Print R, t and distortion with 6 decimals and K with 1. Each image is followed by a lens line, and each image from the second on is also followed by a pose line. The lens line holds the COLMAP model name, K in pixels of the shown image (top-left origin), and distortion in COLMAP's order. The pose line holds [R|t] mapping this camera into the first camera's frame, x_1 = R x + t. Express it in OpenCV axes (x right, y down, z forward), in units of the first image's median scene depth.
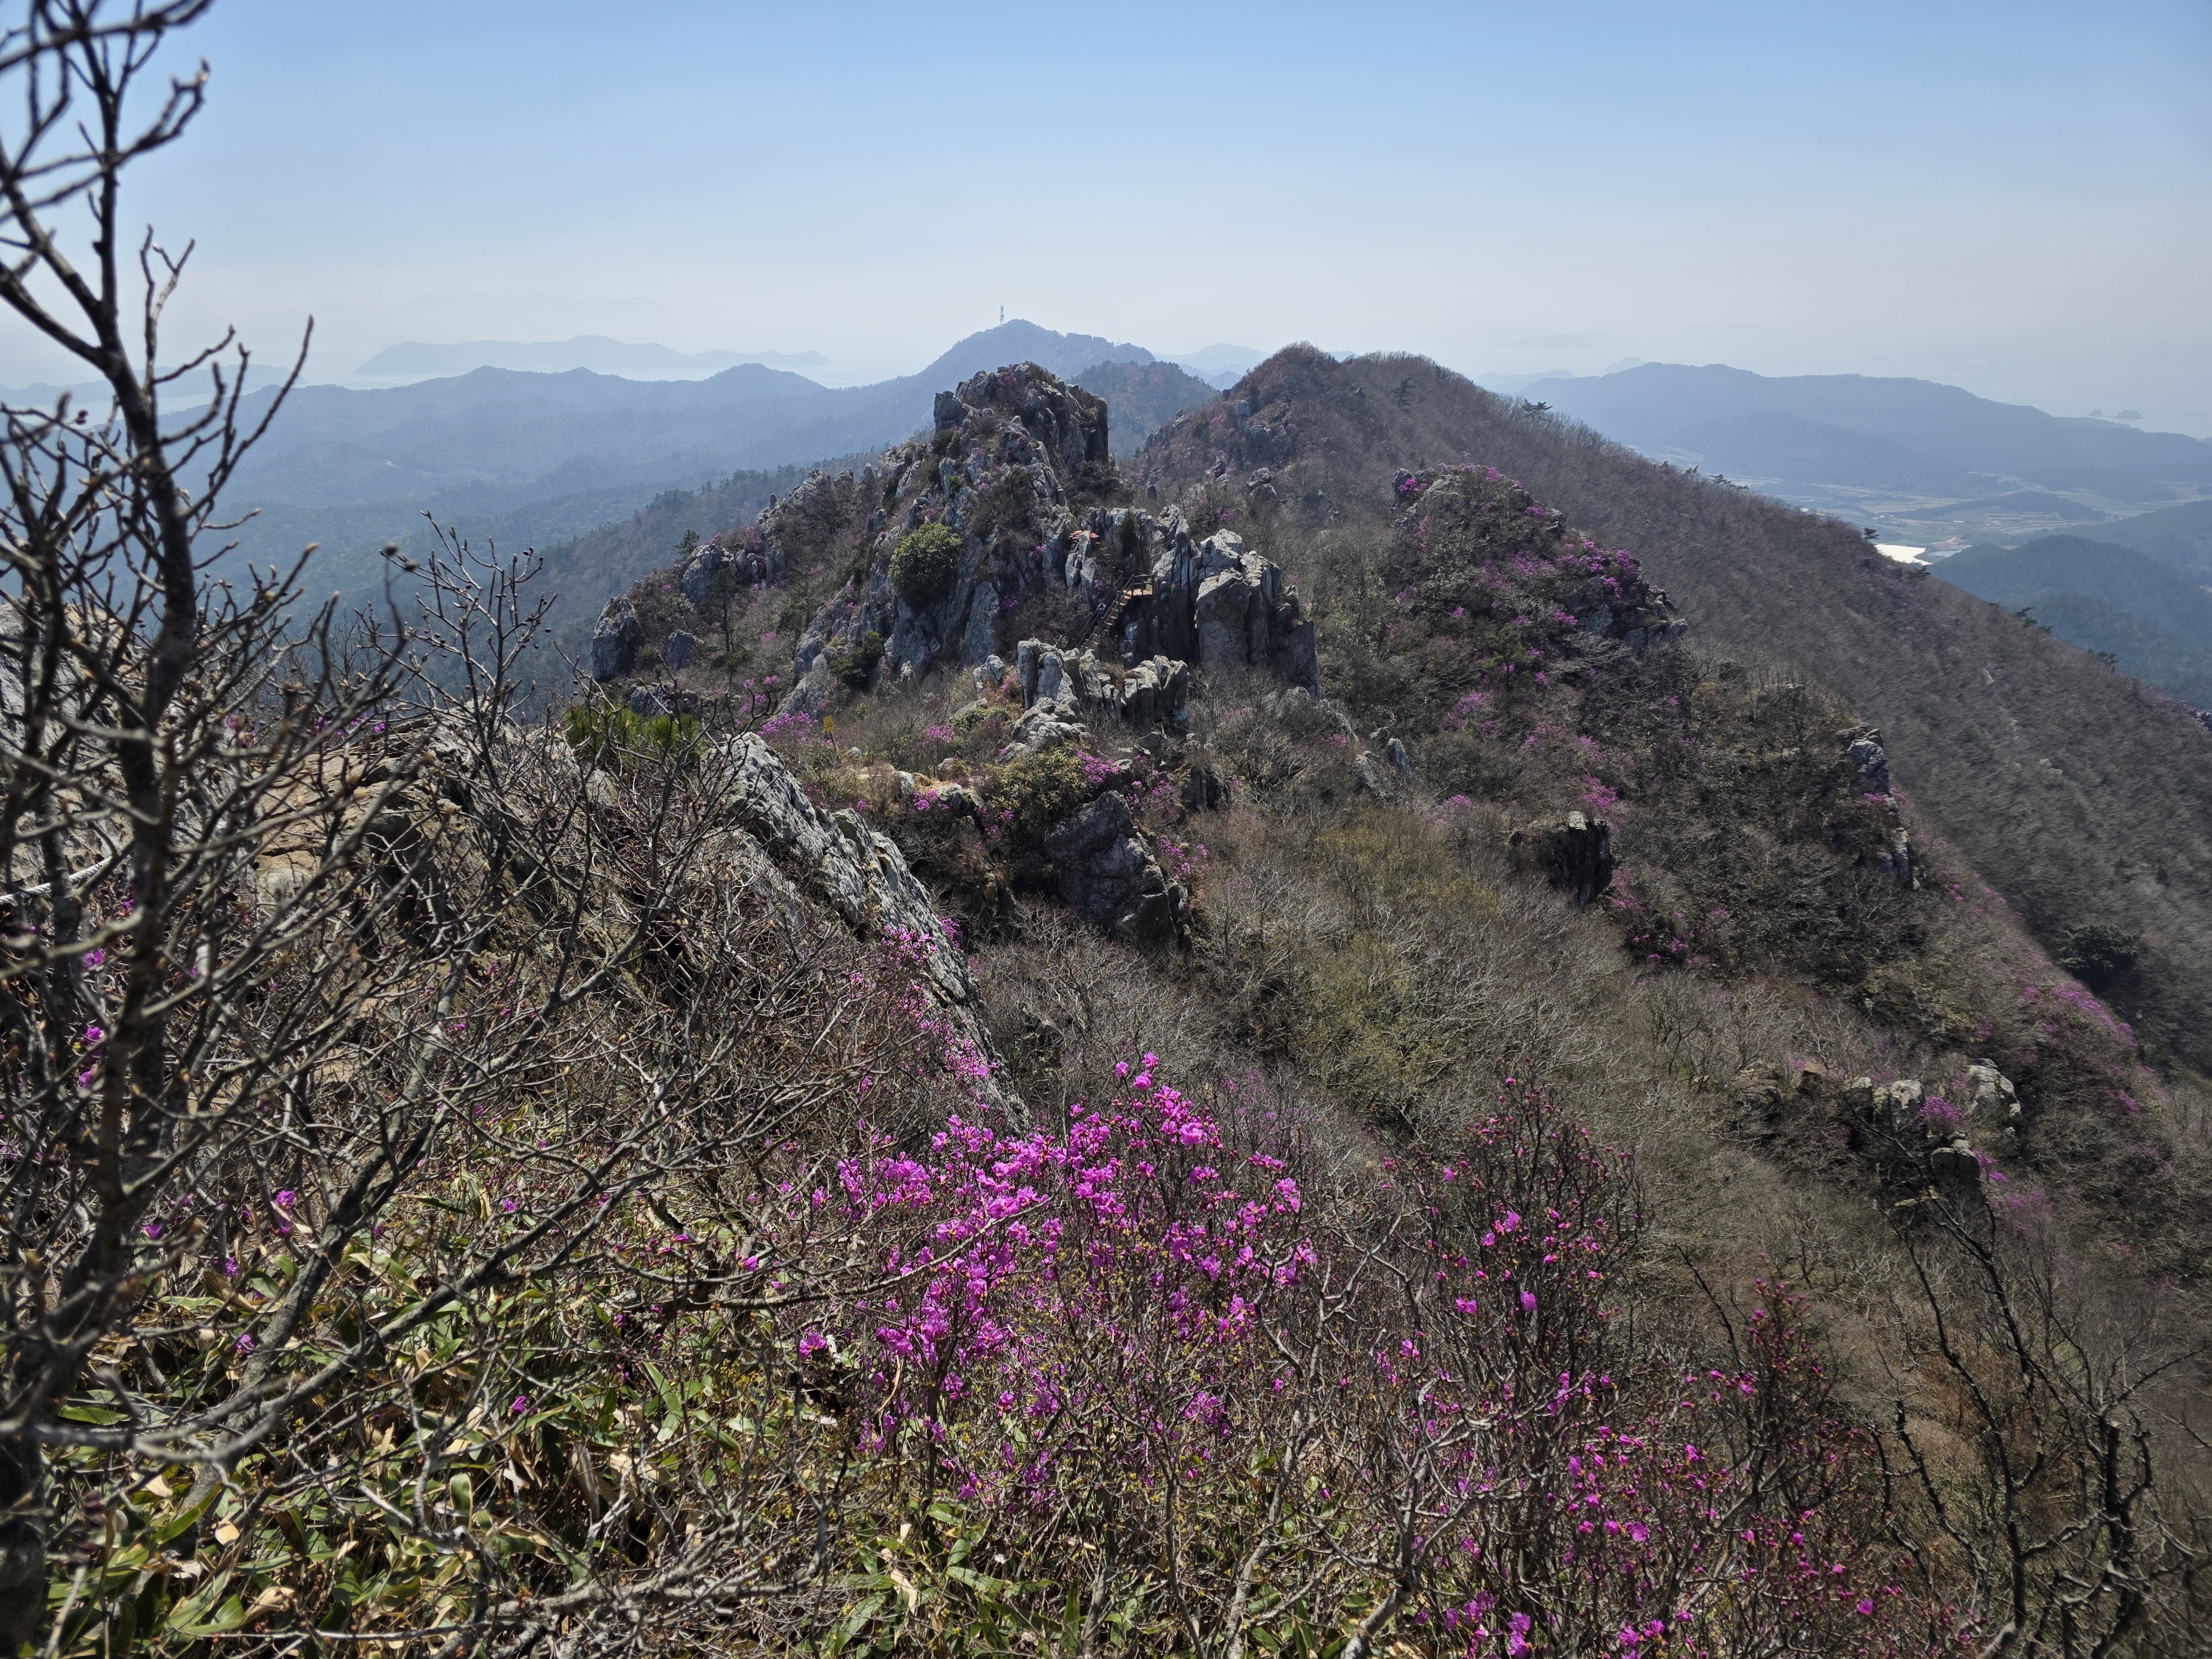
lens RADIAL K [[1477.9, 0, 1106.0], [0, 1477.9, 829.5], [0, 0, 1]] dist [0.113508, -0.000672]
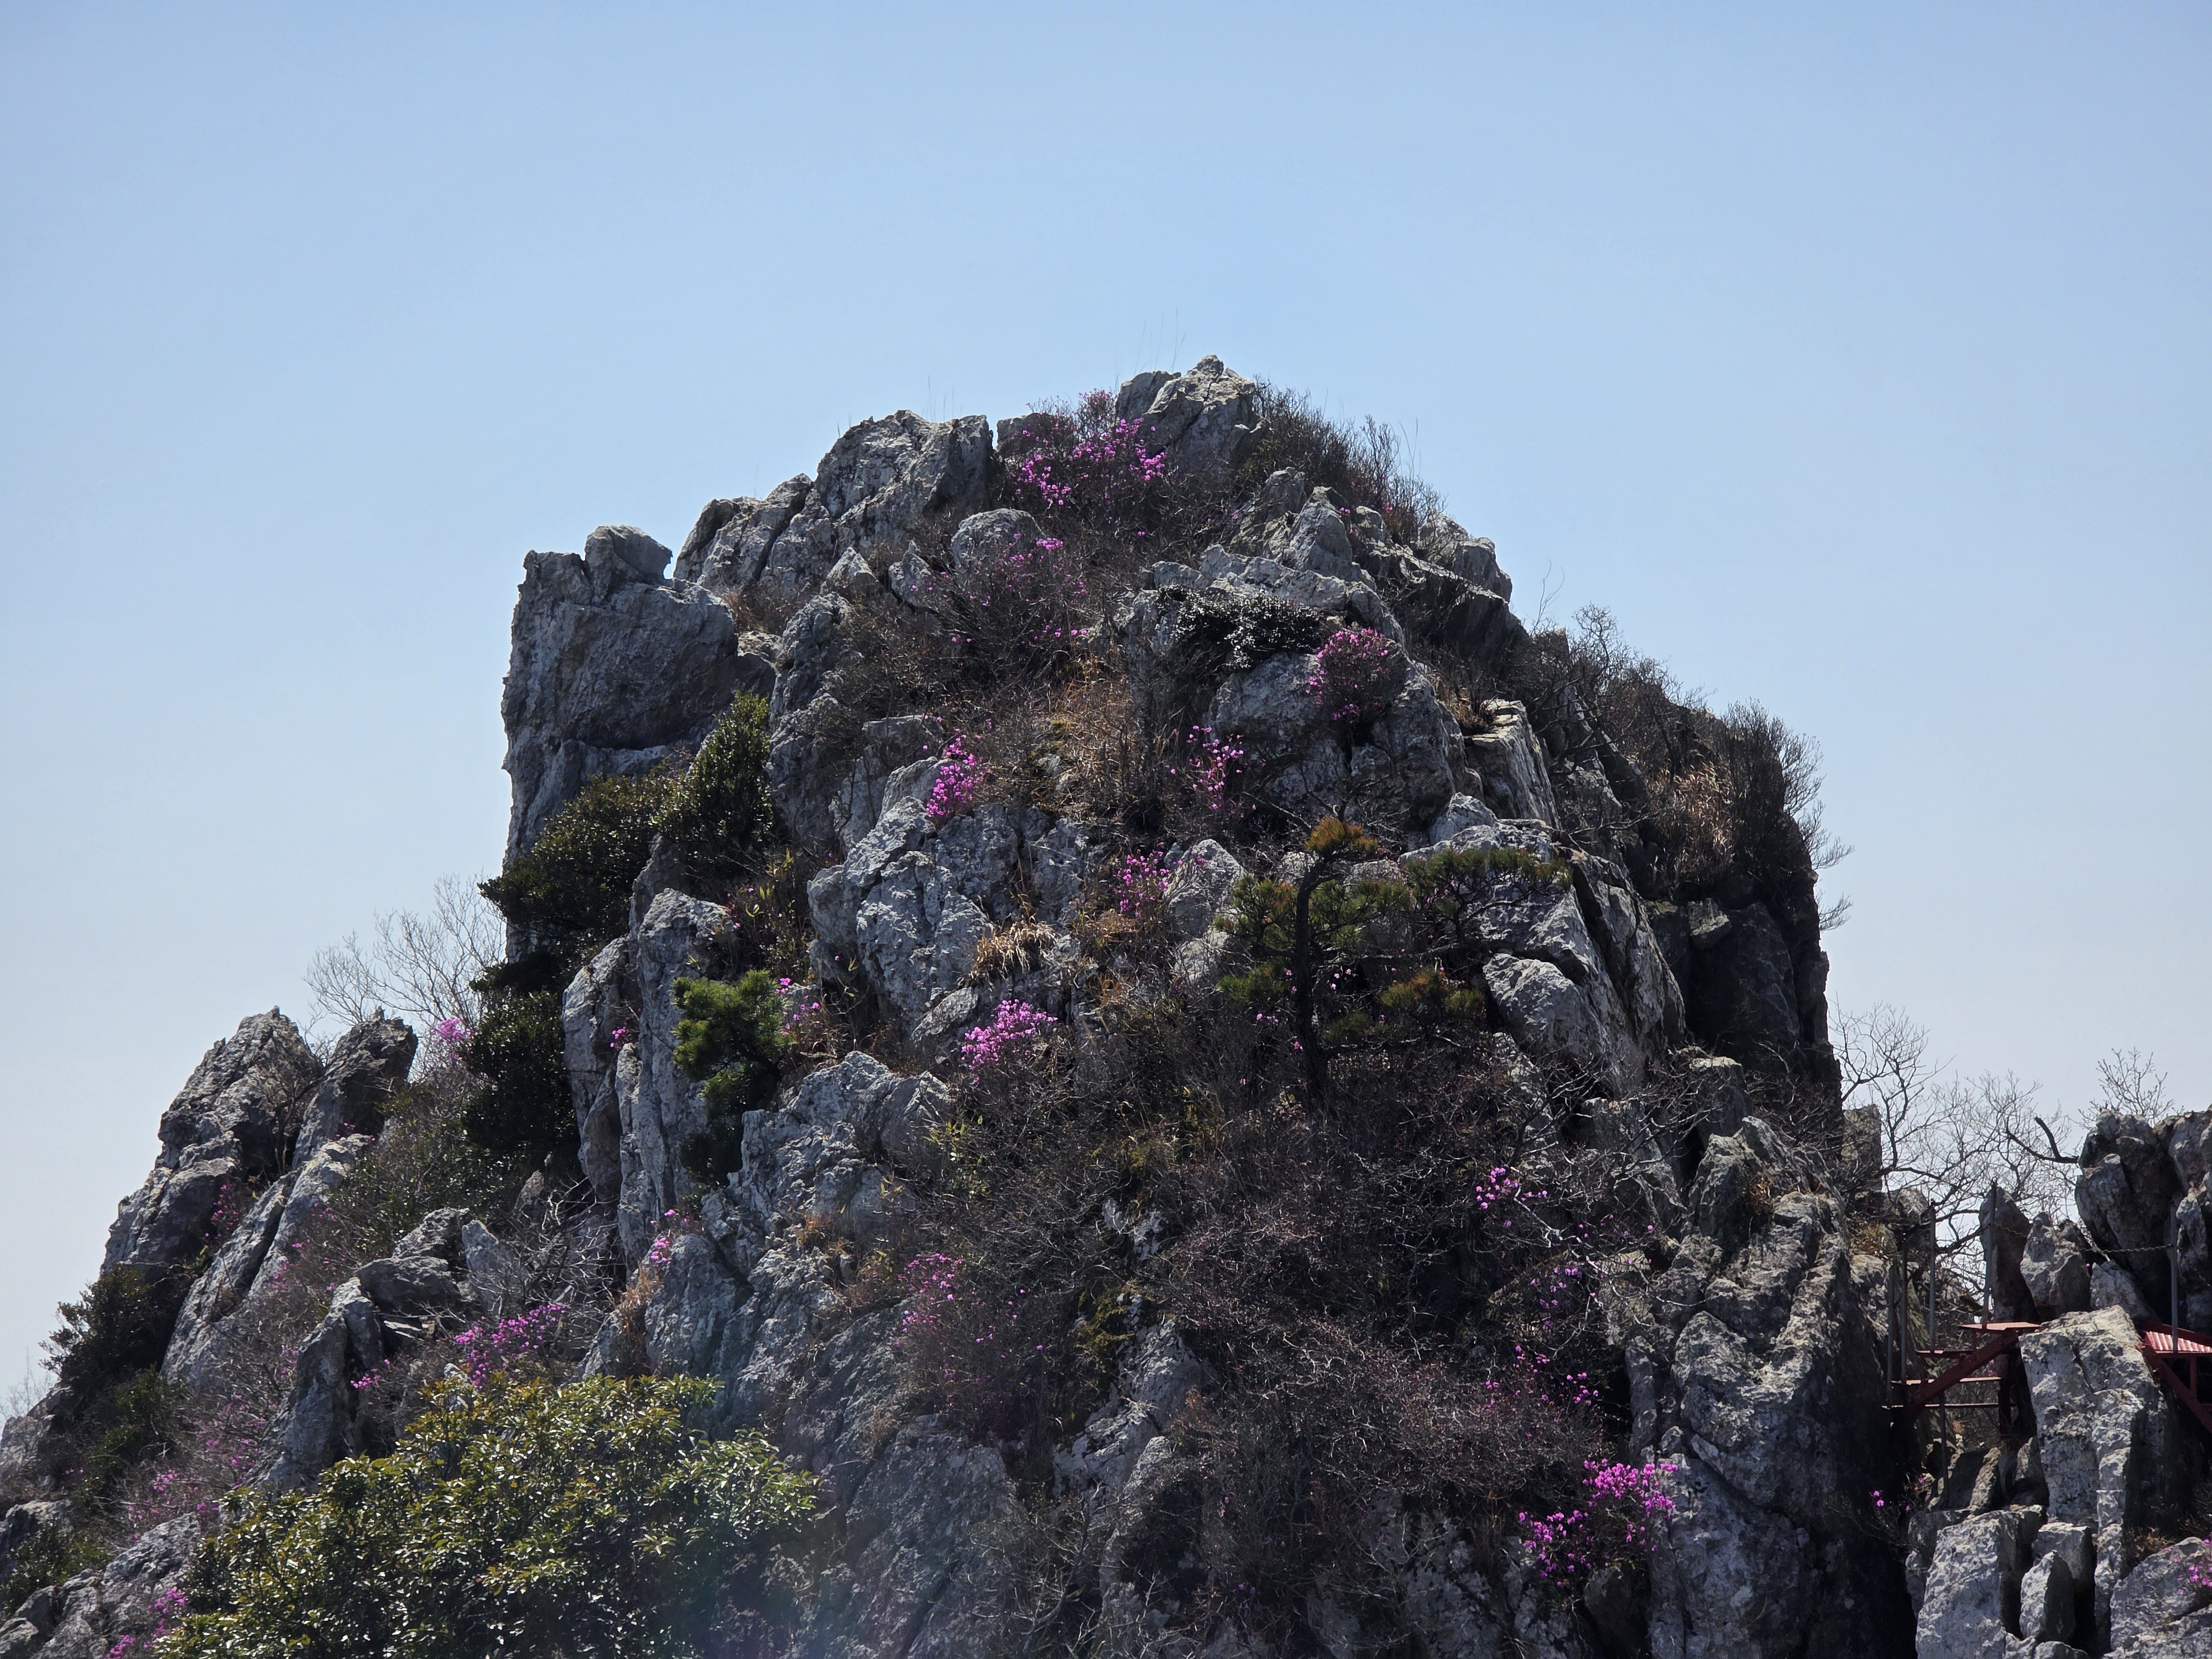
lens RADIAL K [[6966.8, 0, 1106.0], [0, 6966.8, 829.5], [0, 0, 1]] dist [0.152912, 0.217079]
pose [[0.999787, -0.010205, 0.017964, -0.087605], [0.016633, 0.913342, -0.406853, -0.038548], [-0.012256, 0.407065, 0.913317, 0.548882]]
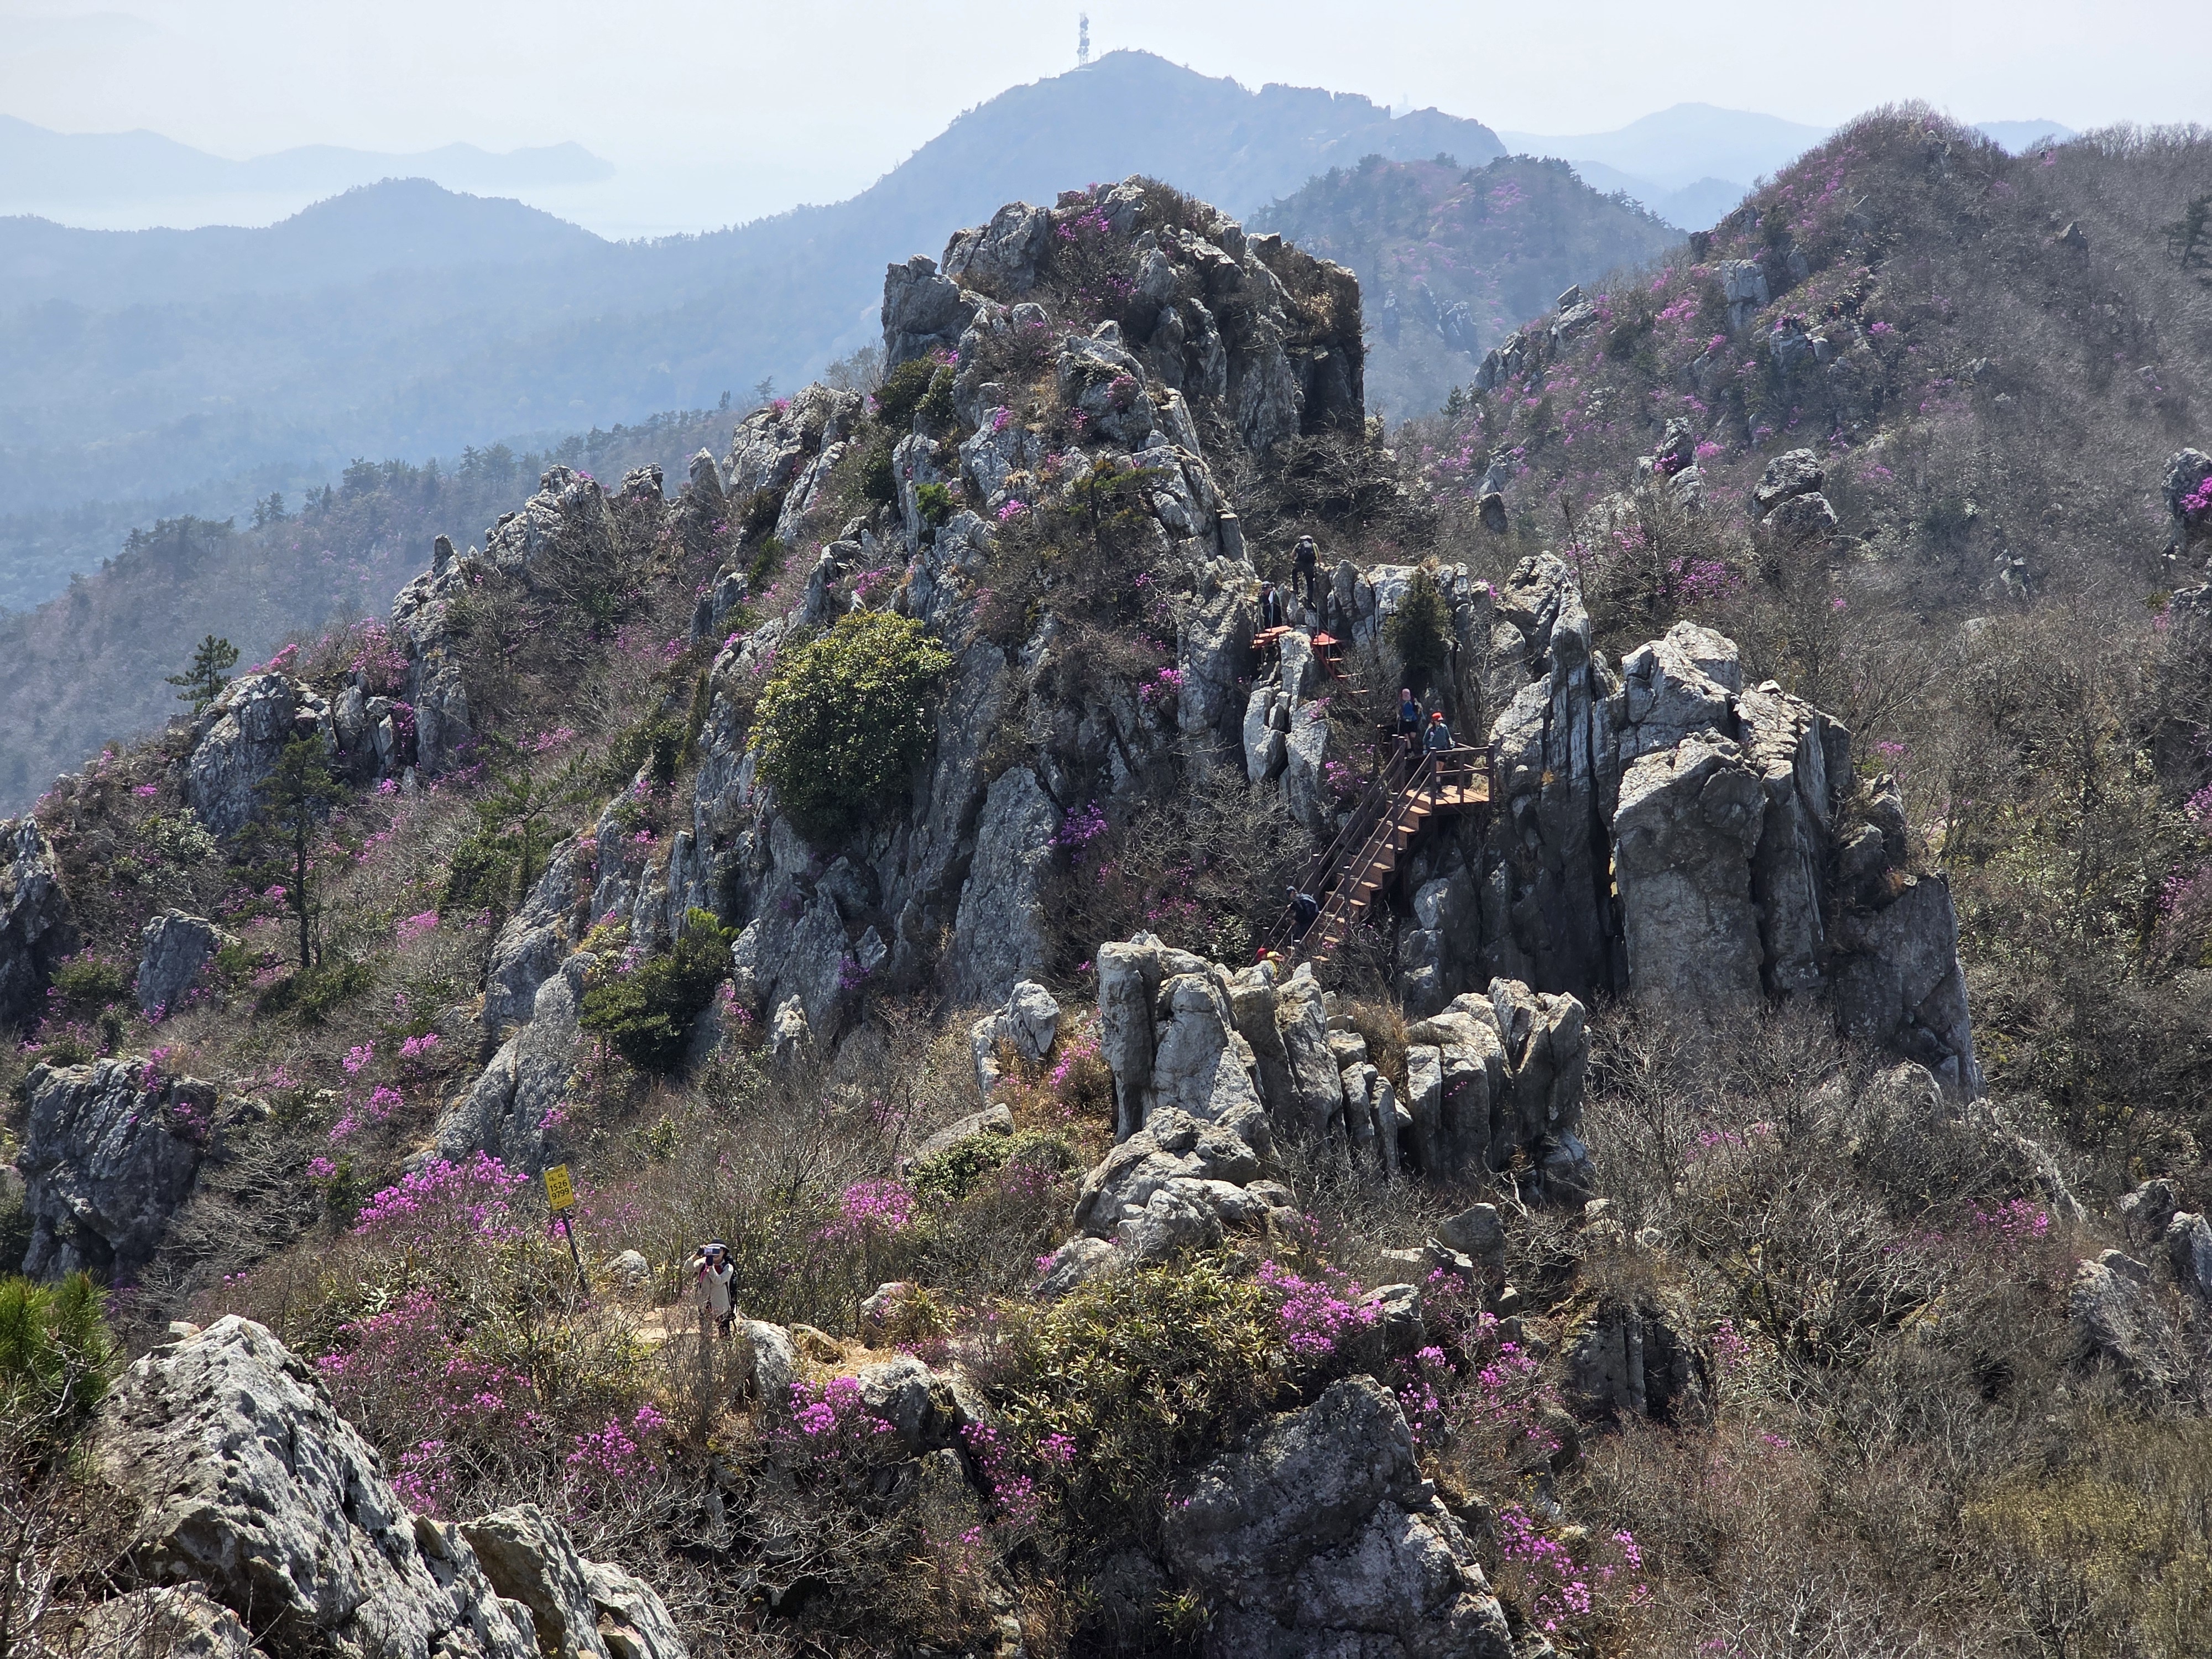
lens RADIAL K [[4292.1, 0, 1201.0], [0, 4292.1, 831.3], [0, 0, 1]] dist [-0.279381, 4.072684]
pose [[0.999092, -0.007961, -0.041851, 0.005506], [0.001779, 0.989324, -0.145720, -0.003579], [0.042565, 0.145513, 0.988440, -0.007743]]
